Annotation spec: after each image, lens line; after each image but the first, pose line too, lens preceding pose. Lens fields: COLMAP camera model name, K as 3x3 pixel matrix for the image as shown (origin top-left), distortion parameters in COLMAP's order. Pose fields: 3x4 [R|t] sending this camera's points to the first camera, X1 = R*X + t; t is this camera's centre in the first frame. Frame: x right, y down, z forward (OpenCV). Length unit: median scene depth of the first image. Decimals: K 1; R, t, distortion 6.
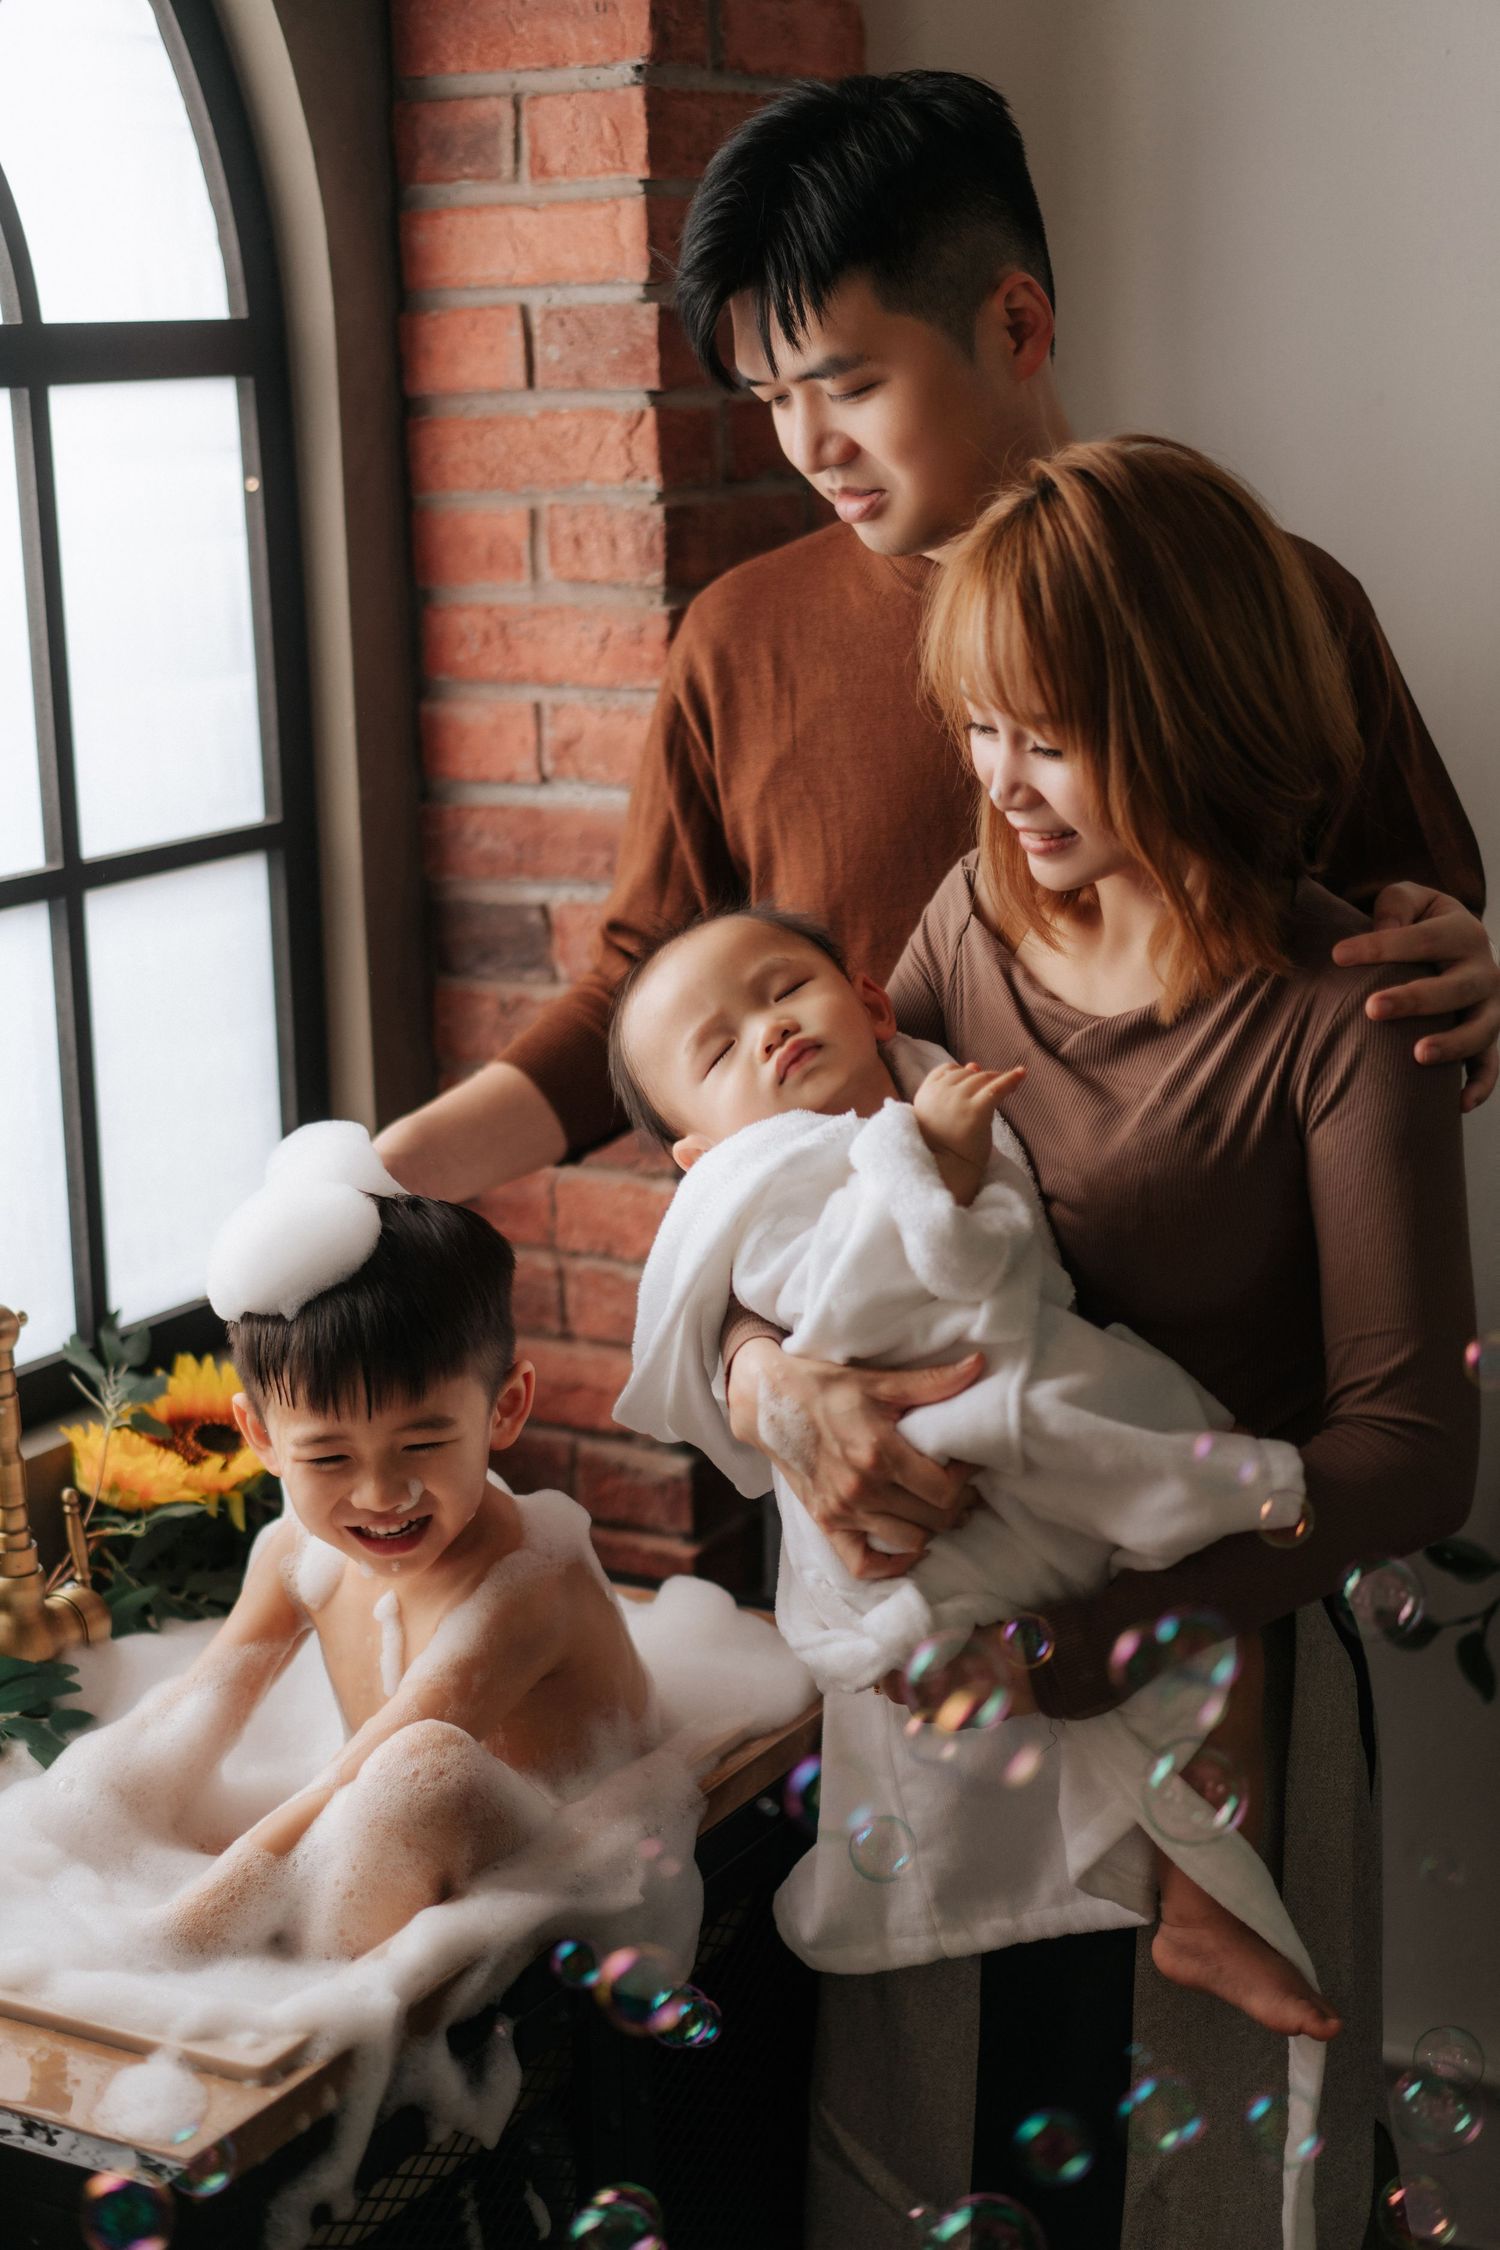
lens RADIAL K [[3586.5, 0, 741.0], [0, 3586.5, 1134.3], [0, 0, 1]] dist [0.008812, 0.000000]
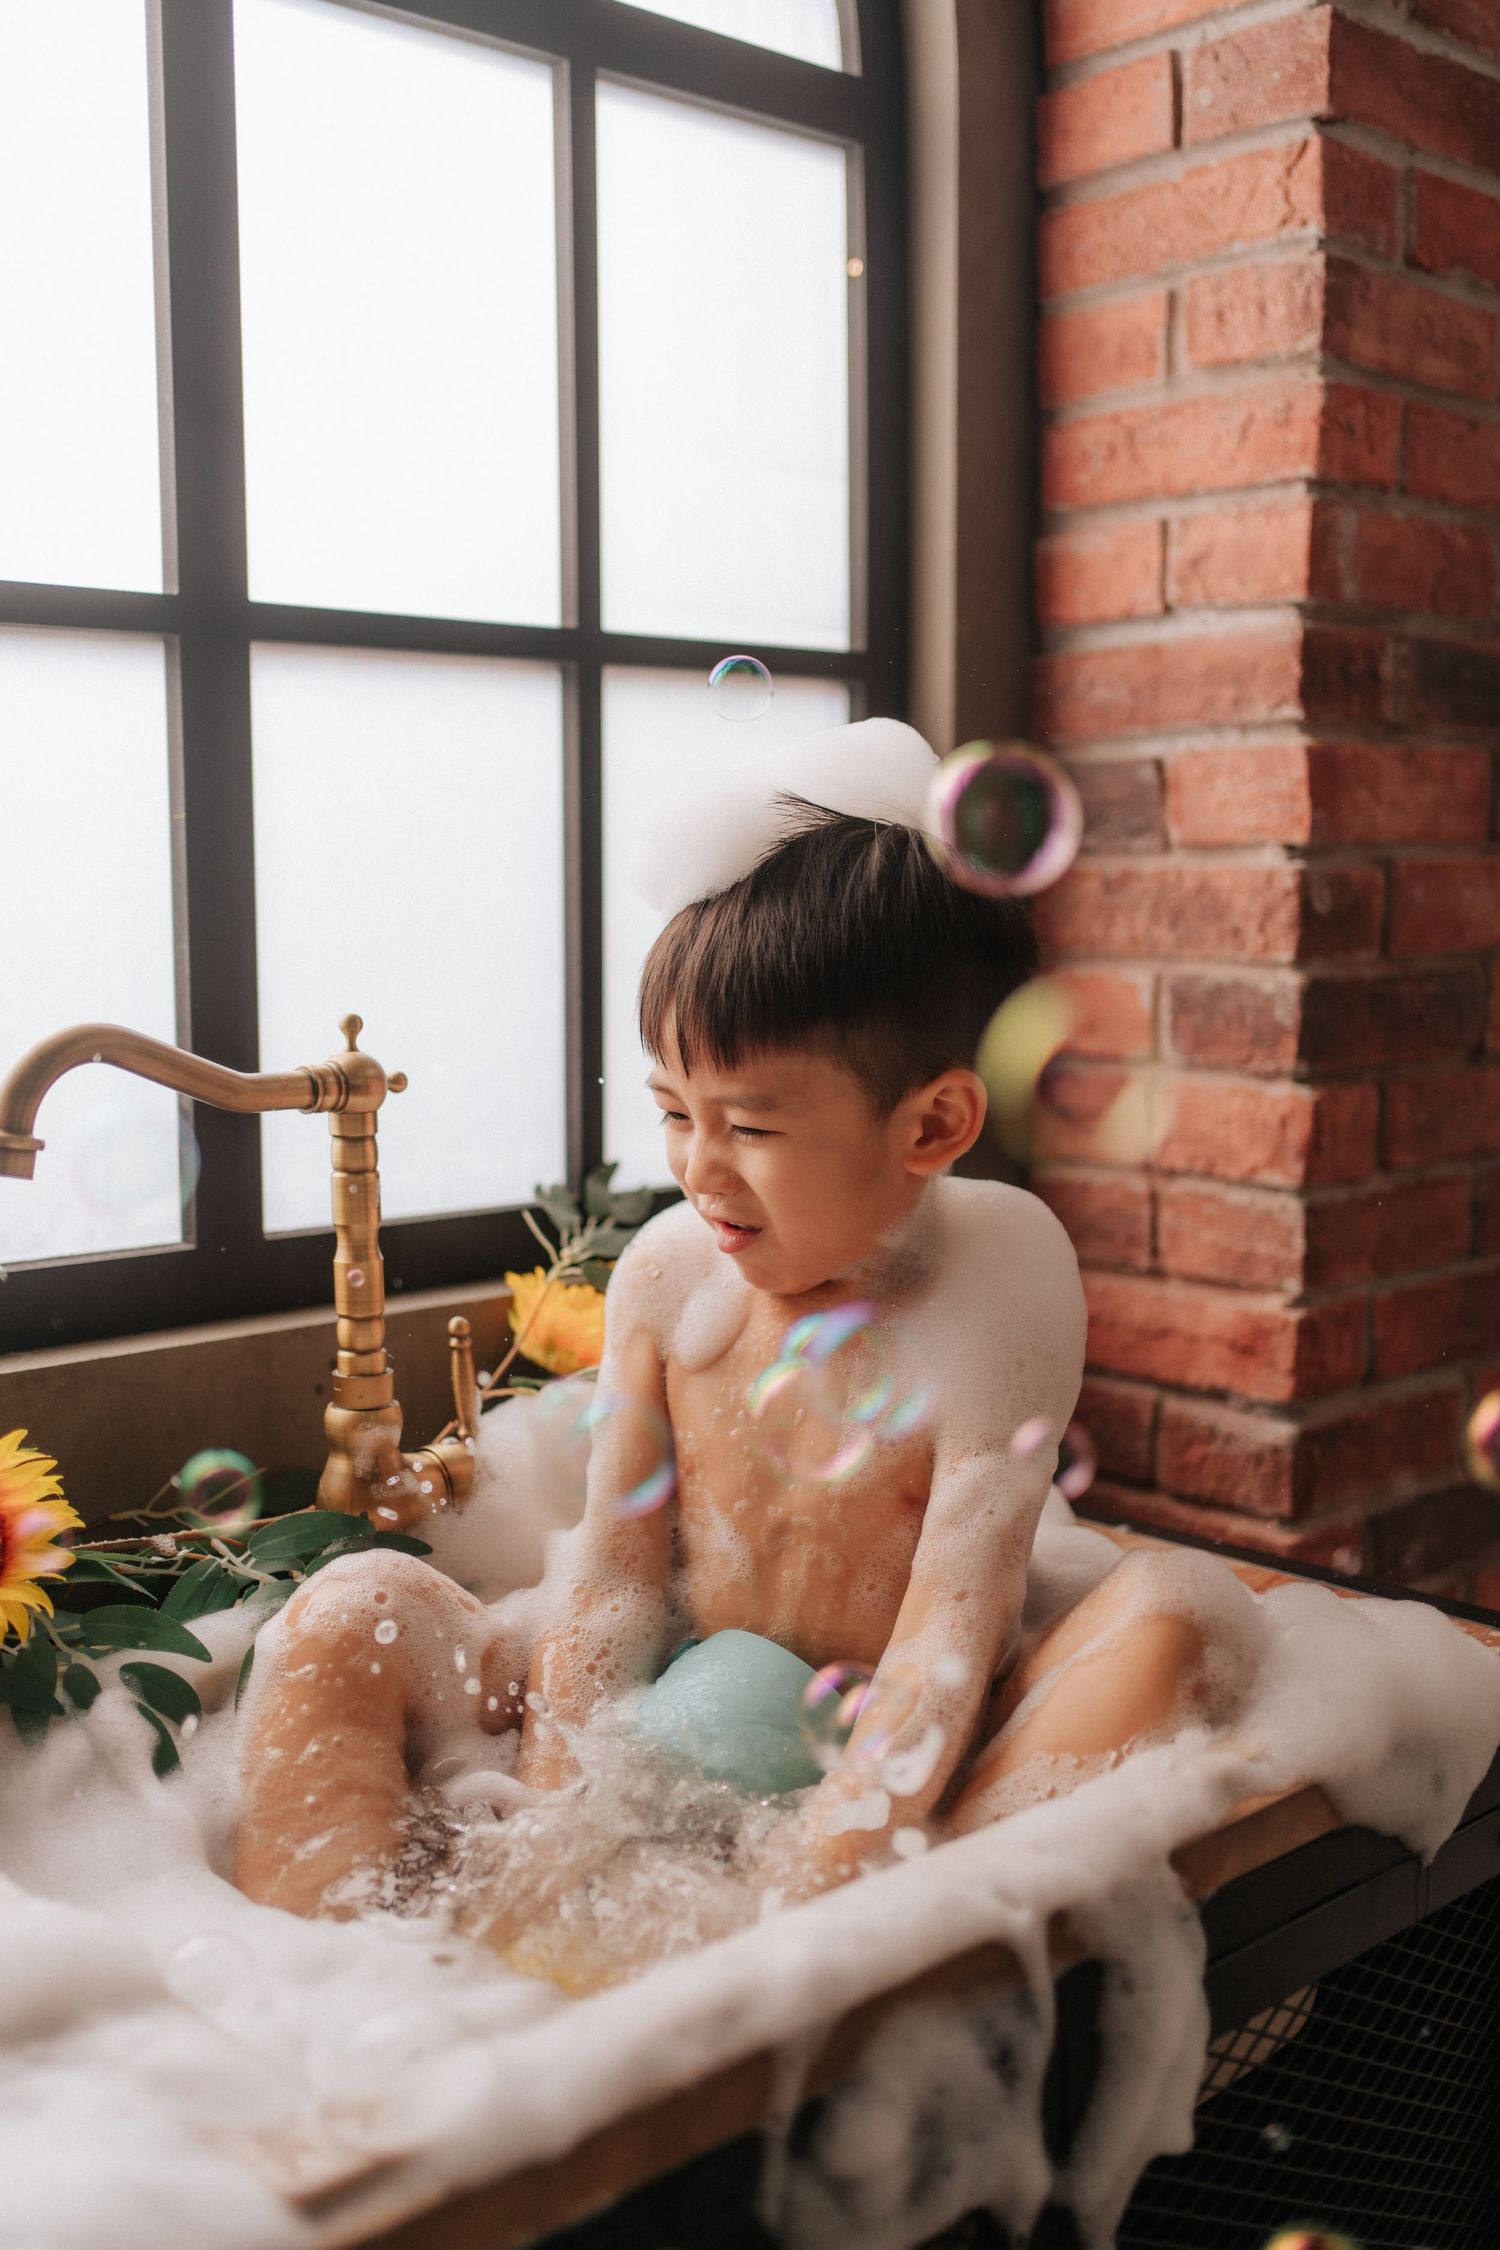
lens RADIAL K [[2307.0, 0, 760.0], [0, 2307.0, 1124.2], [0, 0, 1]] dist [-0.000249, 0.000000]
pose [[0.958261, 0.055448, -0.280468, 0.013898], [-0.087351, 0.990885, -0.102553, 0.090207], [0.272225, 0.122771, 0.954369, 0.463742]]
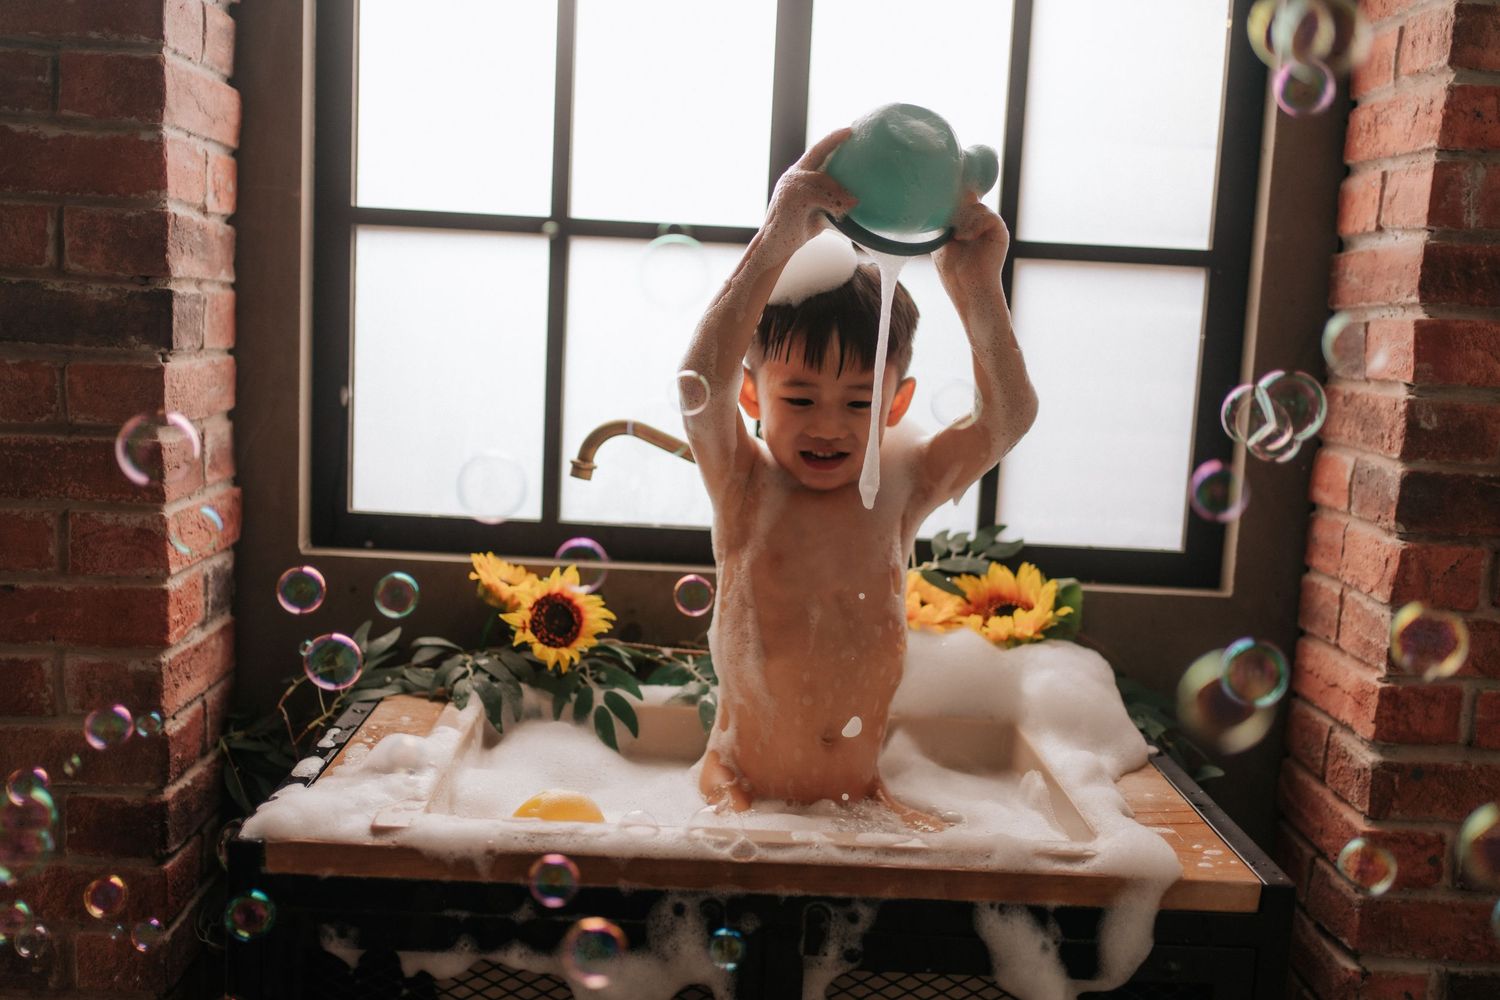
lens RADIAL K [[1538.0, 0, 748.9], [0, 1538.0, 493.8], [0, 0, 1]] dist [-0.000249, 0.000000]
pose [[0.525194, 0.162586, -0.835307, 0.324982], [-0.257863, 0.965835, 0.025863, 0.044907], [0.810974, 0.201811, 0.549176, 0.512954]]
